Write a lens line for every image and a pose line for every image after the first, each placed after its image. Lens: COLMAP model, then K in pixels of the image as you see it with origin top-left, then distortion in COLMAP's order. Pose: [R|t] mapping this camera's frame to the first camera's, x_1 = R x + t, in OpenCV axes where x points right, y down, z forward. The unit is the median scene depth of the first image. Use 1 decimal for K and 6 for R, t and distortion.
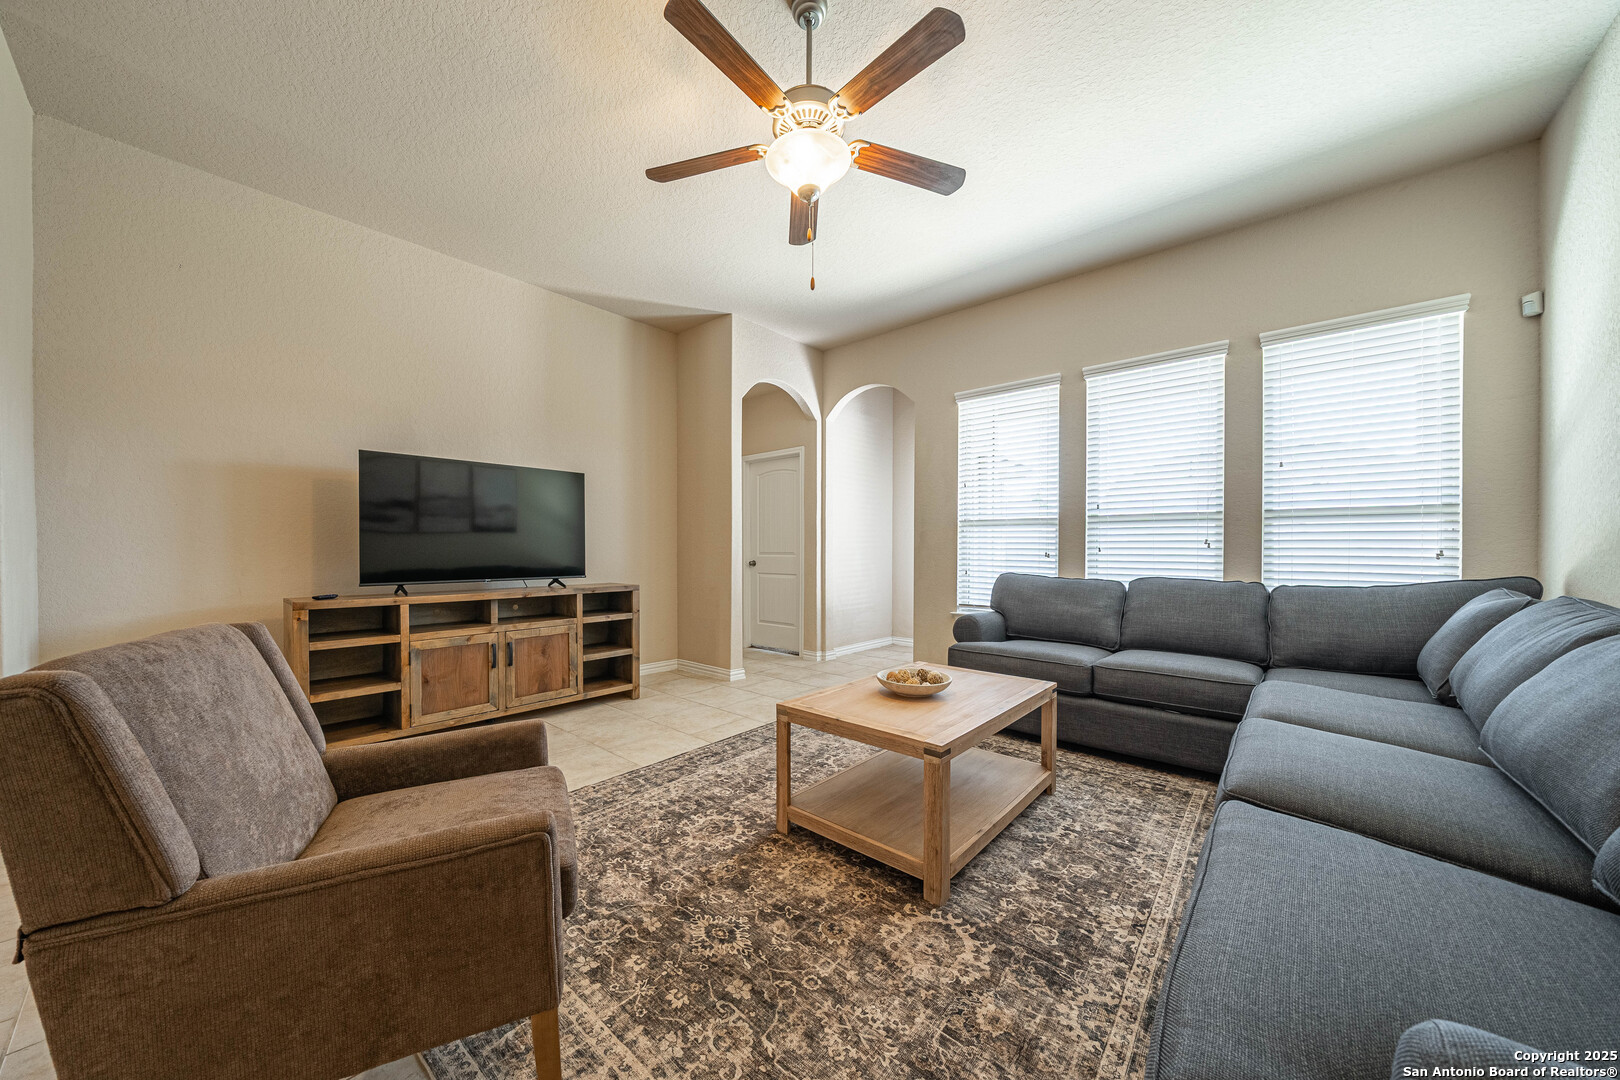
lens RADIAL K [[556.8, 0, 801.7], [0, 556.8, 549.8], [0, 0, 1]] dist [-0.003317, -0.000167]
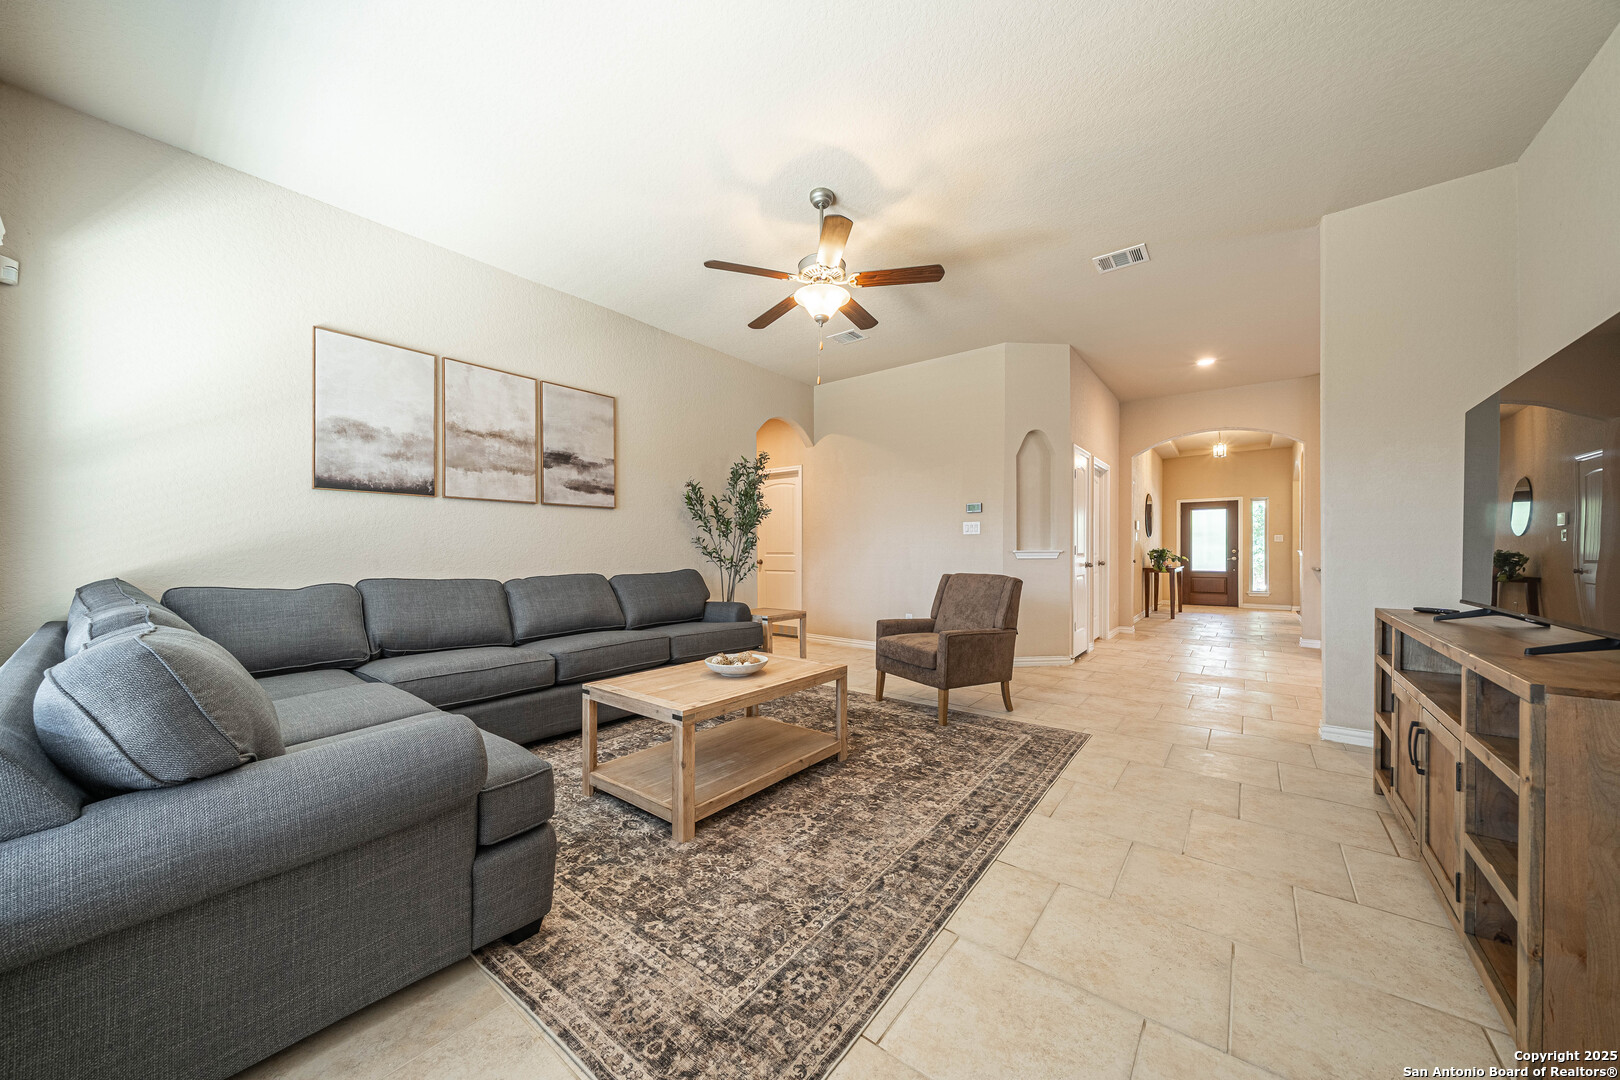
lens RADIAL K [[556.8, 0, 801.7], [0, 556.8, 549.8], [0, 0, 1]] dist [-0.003317, -0.000167]
pose [[-0.998770, 0.001869, -0.049544, 0.111133], [0.001825, 0.999998, 0.000938, -0.004817], [0.049545, 0.000846, -0.998772, 1.989186]]
